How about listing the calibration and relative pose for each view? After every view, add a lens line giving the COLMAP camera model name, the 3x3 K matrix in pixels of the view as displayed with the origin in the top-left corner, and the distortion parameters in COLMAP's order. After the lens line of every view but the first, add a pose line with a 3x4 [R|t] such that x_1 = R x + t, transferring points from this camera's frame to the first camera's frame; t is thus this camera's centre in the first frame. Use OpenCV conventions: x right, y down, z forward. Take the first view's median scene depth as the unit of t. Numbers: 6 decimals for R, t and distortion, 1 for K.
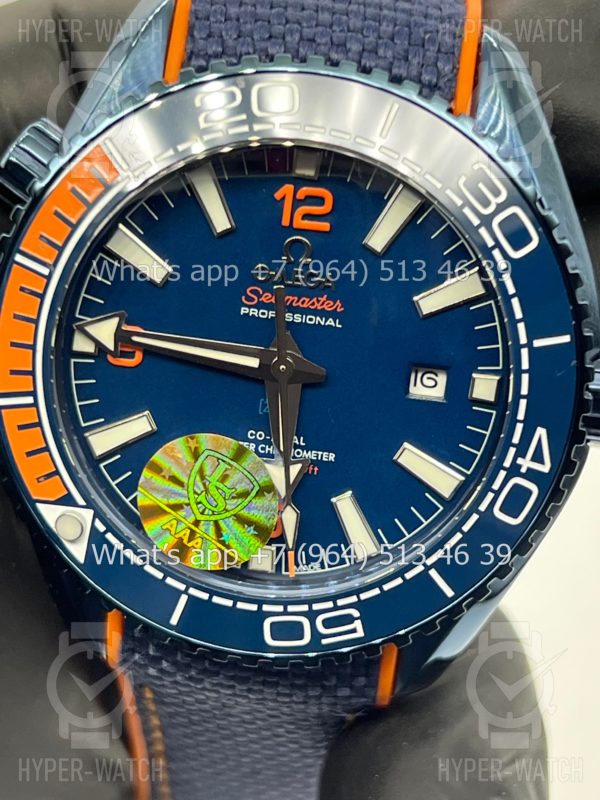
lens RADIAL K [[1876.4, 0, 300.7], [0, 1876.4, 403.1], [0, 0, 1]] dist [0.193311, 0.000000]
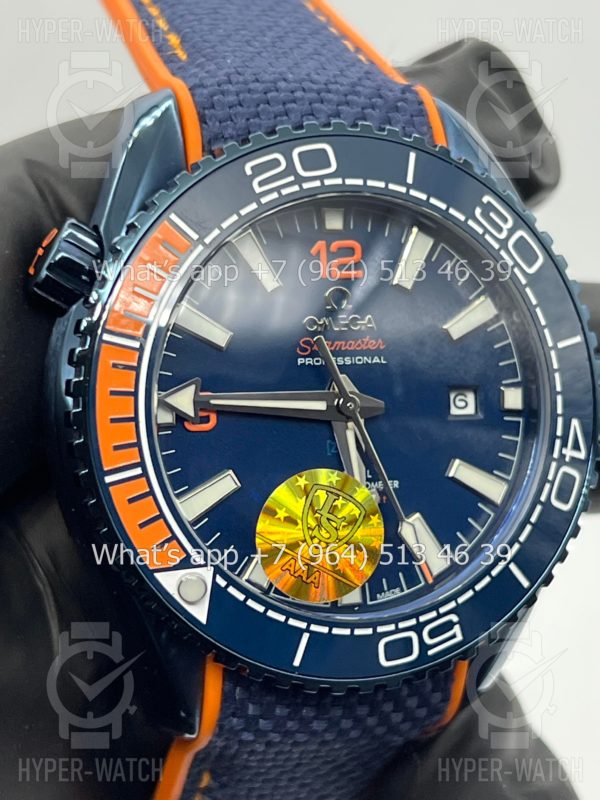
lens RADIAL K [[1876.4, 0, 287.7], [0, 1876.4, 405.6], [0, 0, 1]] dist [0.193311, 0.000000]
pose [[0.907037, -0.147455, 0.394388, -0.465607], [0.210424, 0.970061, -0.121255, 0.104357], [-0.364701, 0.192971, 0.910909, 0.029434]]
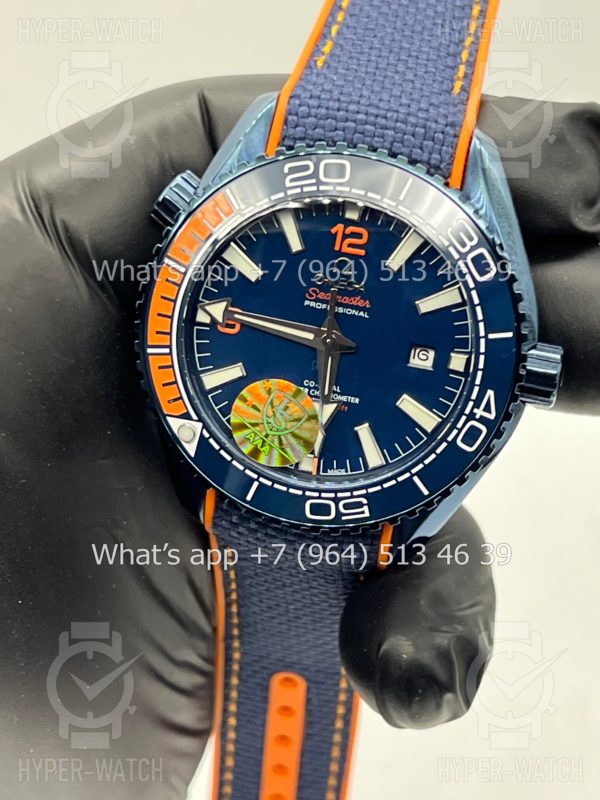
lens RADIAL K [[1876.4, 0, 294.2], [0, 1876.4, 401.6], [0, 0, 1]] dist [0.193311, 0.000000]
pose [[0.996175, 0.069230, -0.053323, 0.048406], [-0.068788, 0.997580, 0.010082, 0.017659], [0.053892, -0.006376, 0.998526, -0.559291]]
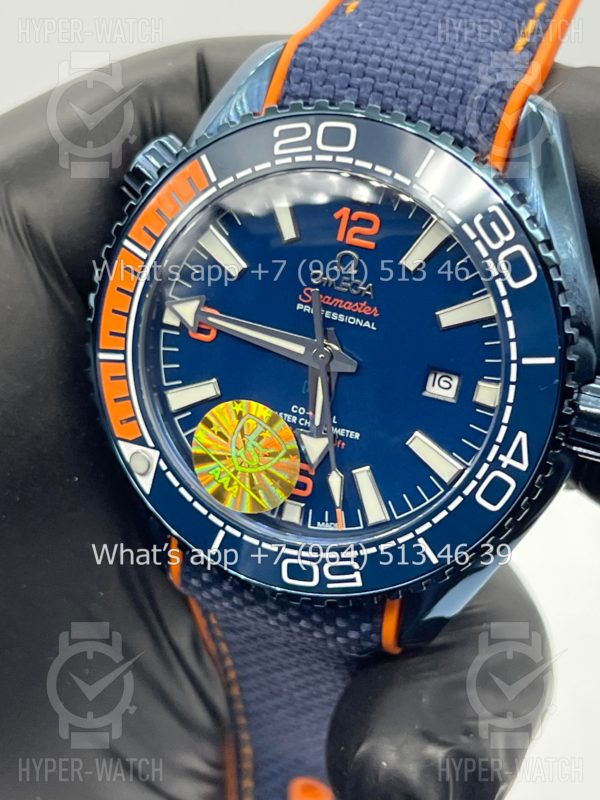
lens RADIAL K [[1876.4, 0, 304.0], [0, 1876.4, 414.0], [0, 0, 1]] dist [0.193311, 0.000000]
pose [[0.970097, 0.129409, -0.205339, 0.232621], [-0.133063, 0.991099, -0.004025, 0.024511], [0.202991, 0.031228, 0.978683, -0.191463]]
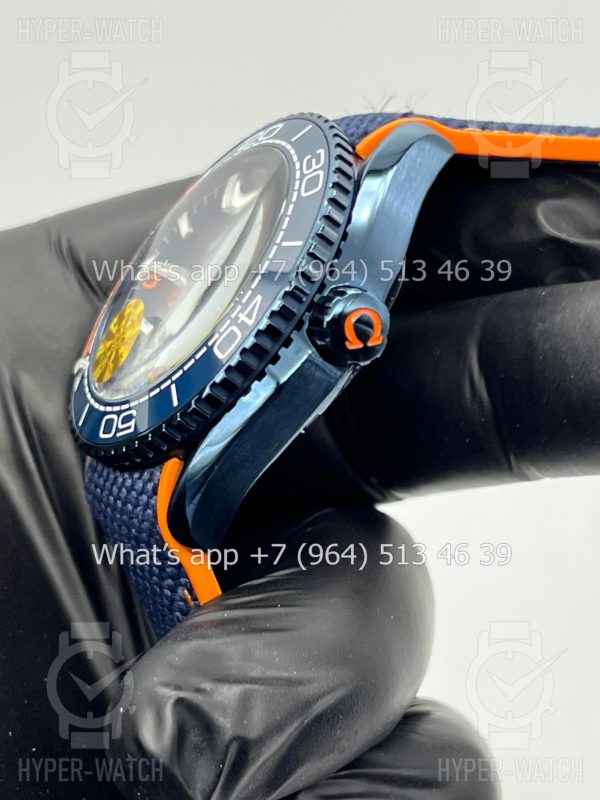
lens RADIAL K [[1876.4, 0, 299.8], [0, 1876.4, 397.2], [0, 0, 1]] dist [0.193311, 0.000000]
pose [[0.550980, 0.017186, -0.834341, 1.279665], [-0.552138, 0.757184, -0.349023, 0.528382], [0.625751, 0.652976, 0.426682, 0.467178]]
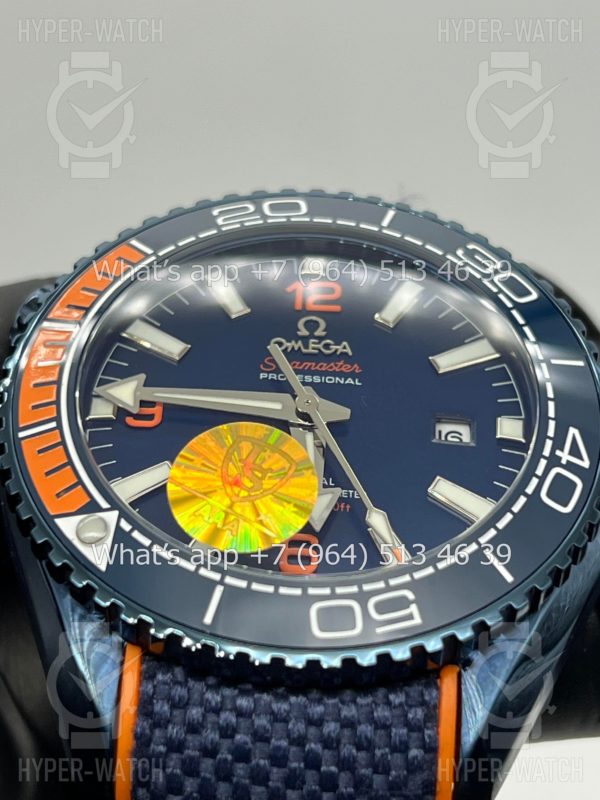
lens RADIAL K [[1876.4, 0, 302.1], [0, 1876.4, 402.3], [0, 0, 1]] dist [0.193311, 0.000000]
pose [[0.993404, 0.000960, 0.114667, -0.126446], [0.085811, 0.657084, -0.748918, 0.724357], [-0.076064, 0.753817, 0.652667, 0.344918]]
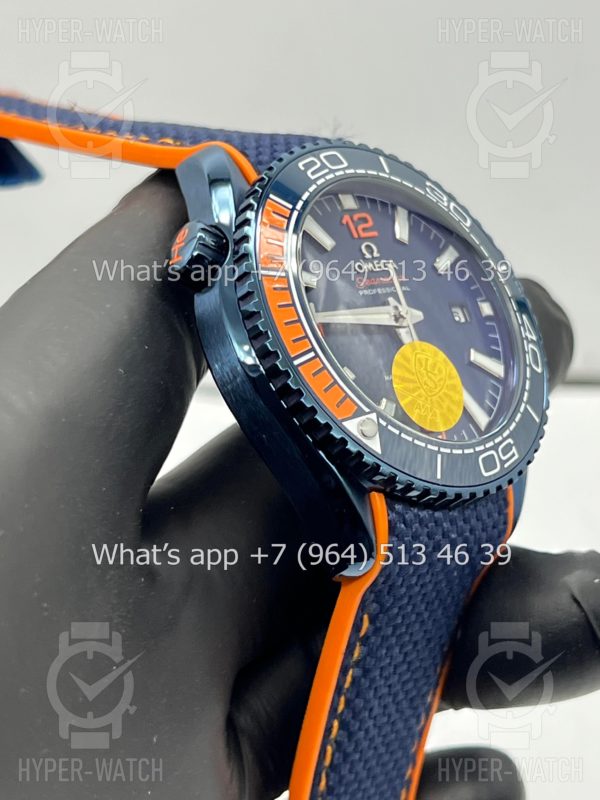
lens RADIAL K [[1876.4, 0, 300.9], [0, 1876.4, 399.2], [0, 0, 1]] dist [0.193311, 0.000000]
pose [[0.630466, -0.164023, 0.758689, -1.237835], [0.523479, 0.811541, -0.259559, 0.392360], [-0.573133, 0.560801, 0.597512, 0.163892]]
